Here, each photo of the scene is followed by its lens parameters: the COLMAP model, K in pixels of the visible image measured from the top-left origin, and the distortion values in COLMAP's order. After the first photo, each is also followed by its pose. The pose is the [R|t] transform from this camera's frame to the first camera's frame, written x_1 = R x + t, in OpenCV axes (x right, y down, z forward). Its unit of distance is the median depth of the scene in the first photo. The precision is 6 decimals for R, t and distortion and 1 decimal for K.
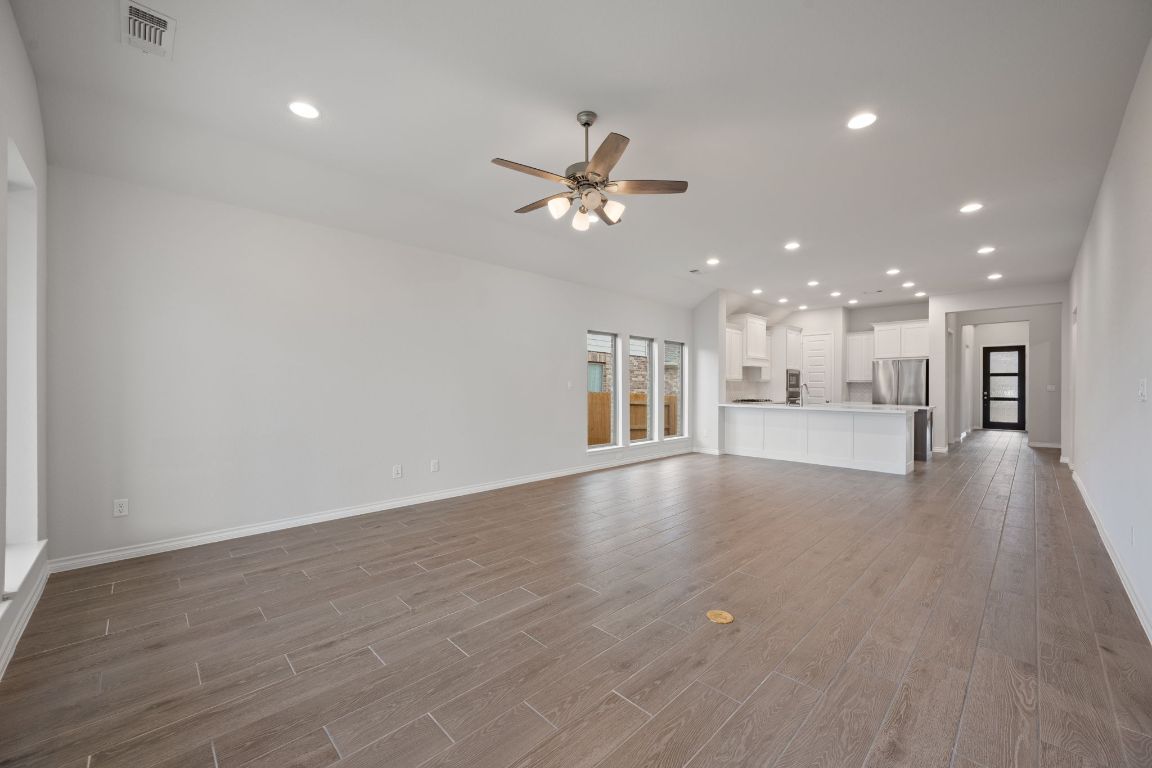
lens RADIAL K [[448.6, 0, 576.0], [0, 448.6, 384.0], [0, 0, 1]] dist [-0.001474, 0.000042]
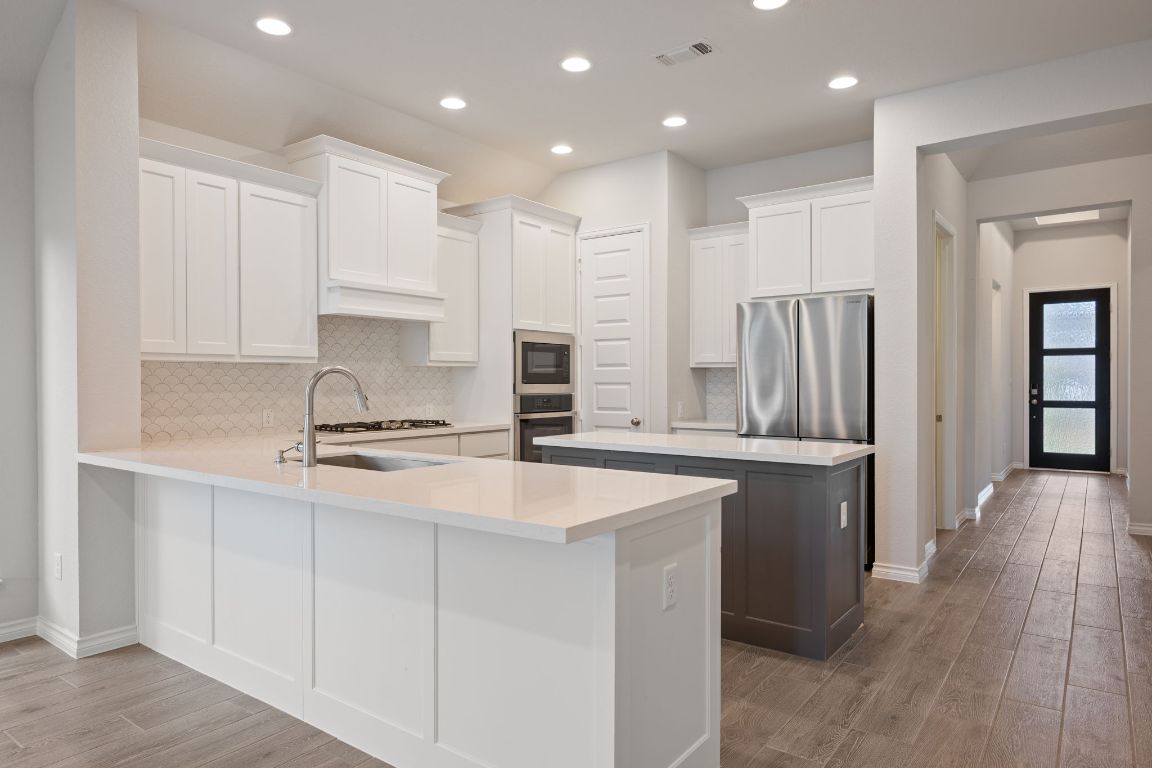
lens RADIAL K [[715.3, 0, 576.0], [0, 715.3, 384.0], [0, 0, 1]] dist [0.001269, 0.000807]
pose [[0.986425, -0.007938, 0.164022, 0.438962], [0.006551, 0.999938, 0.008997, 0.003815], [-0.164083, -0.007800, 0.986416, 0.469383]]
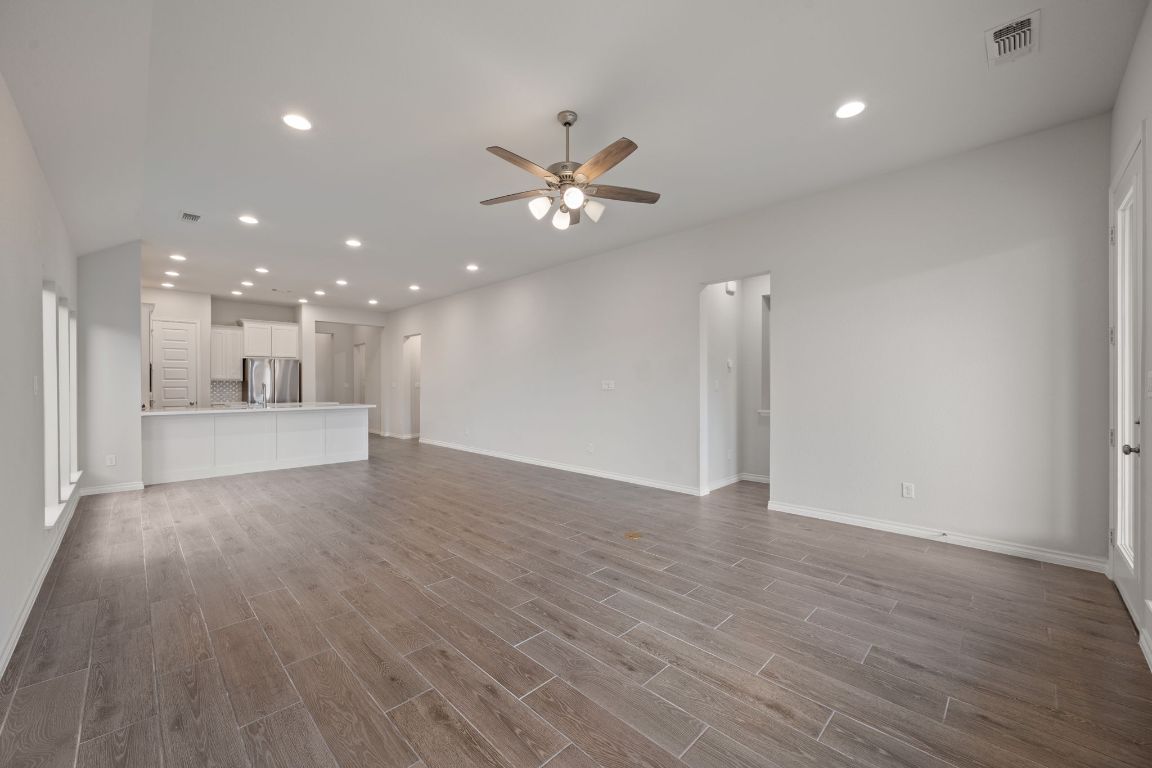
lens RADIAL K [[451.0, 0, 570.9], [0, 451.0, 382.7], [0, 0, 1]] dist [0.005424, -0.000054]
pose [[-0.008795, -0.001244, 0.999961, -0.306562], [-0.001497, 0.999998, 0.001231, -0.001552], [-0.999960, -0.001486, -0.008796, 0.308514]]
